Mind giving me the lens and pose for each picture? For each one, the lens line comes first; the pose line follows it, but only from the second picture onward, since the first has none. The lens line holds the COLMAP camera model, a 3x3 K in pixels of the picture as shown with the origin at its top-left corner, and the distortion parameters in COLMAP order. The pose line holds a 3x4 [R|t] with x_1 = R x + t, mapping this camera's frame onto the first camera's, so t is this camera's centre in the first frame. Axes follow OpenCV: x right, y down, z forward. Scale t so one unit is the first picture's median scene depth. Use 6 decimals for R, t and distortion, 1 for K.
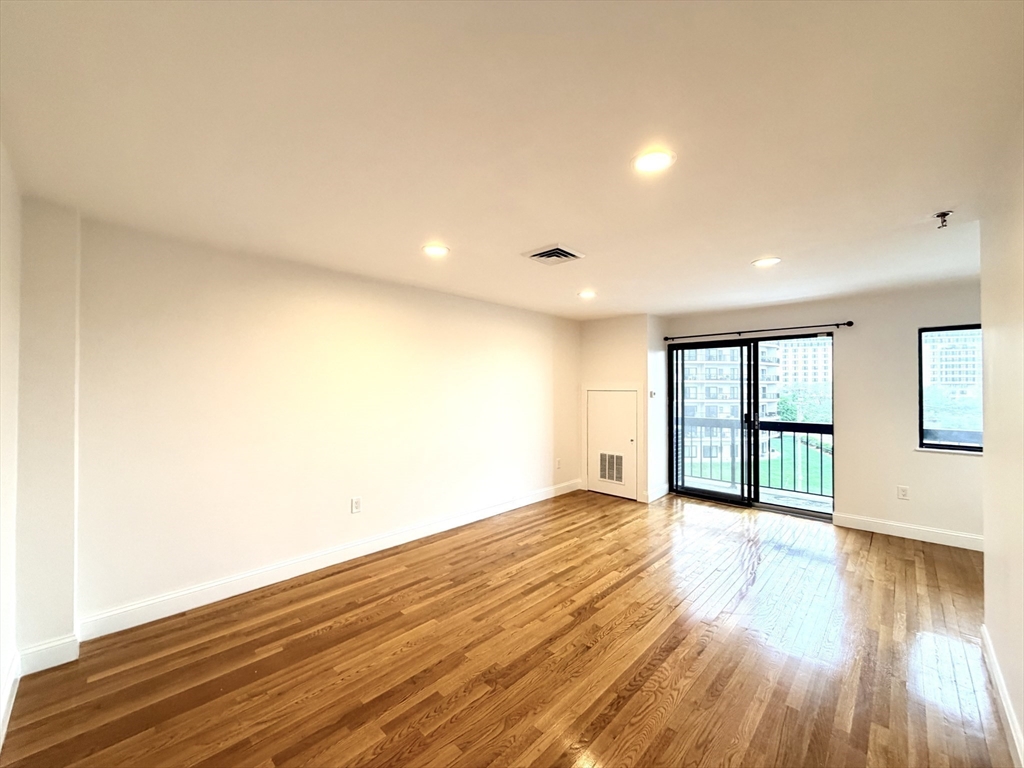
lens RADIAL K [[409.0, 0, 509.5], [0, 409.0, 386.3], [0, 0, 1]] dist [0.000481, 0.000152]
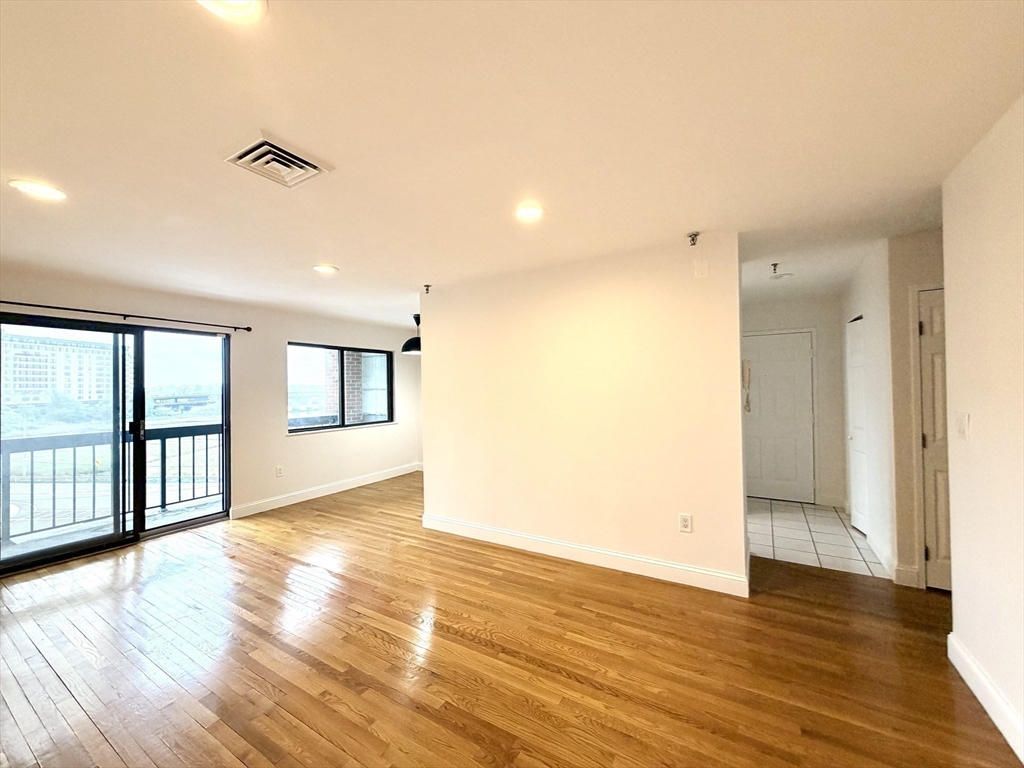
lens RADIAL K [[409.0, 0, 507.3], [0, 409.0, 381.6], [0, 0, 1]] dist [0.000481, 0.000152]
pose [[-0.218782, 0.018803, 0.975592, -0.497080], [0.012246, 0.999788, -0.016523, 0.018718], [-0.975697, 0.008332, -0.218966, 0.718280]]
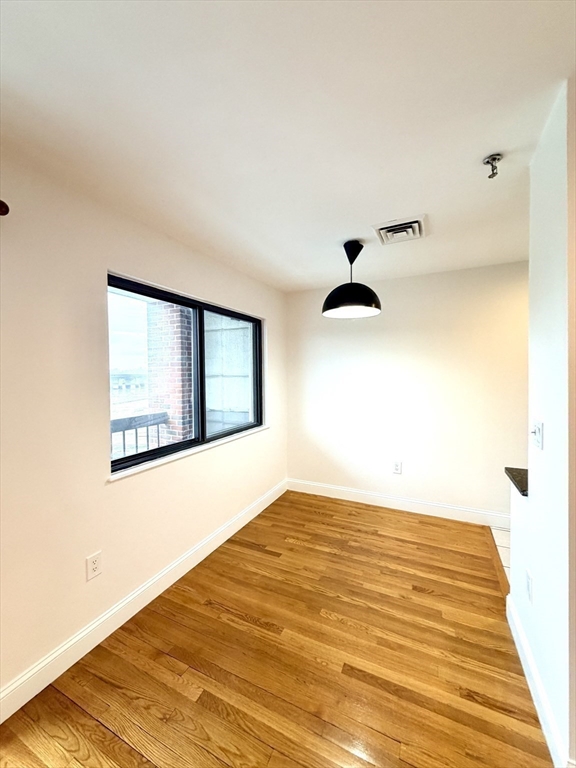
lens RADIAL K [[306.7, 0, 287.4], [0, 306.7, 381.2], [0, 0, 1]] dist [0.000481, 0.000152]
pose [[-0.314751, -0.024256, 0.948864, 0.606198], [0.005914, 0.999604, 0.027515, 0.004945], [-0.949156, 0.014272, -0.314483, 1.064118]]
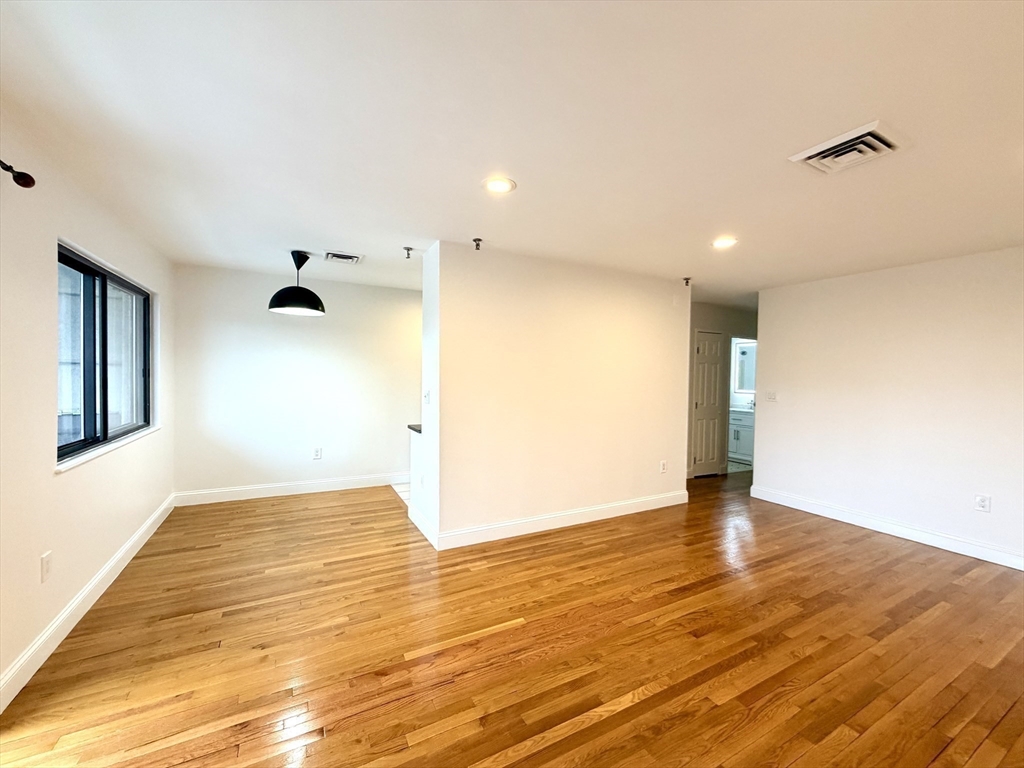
lens RADIAL K [[409.0, 0, 511.6], [0, 409.0, 384.7], [0, 0, 1]] dist [0.000481, 0.000152]
pose [[-0.952470, -0.024168, 0.303671, 0.356216], [-0.018660, 0.999605, 0.021028, 0.028354], [-0.304059, 0.014362, -0.952545, 1.562616]]
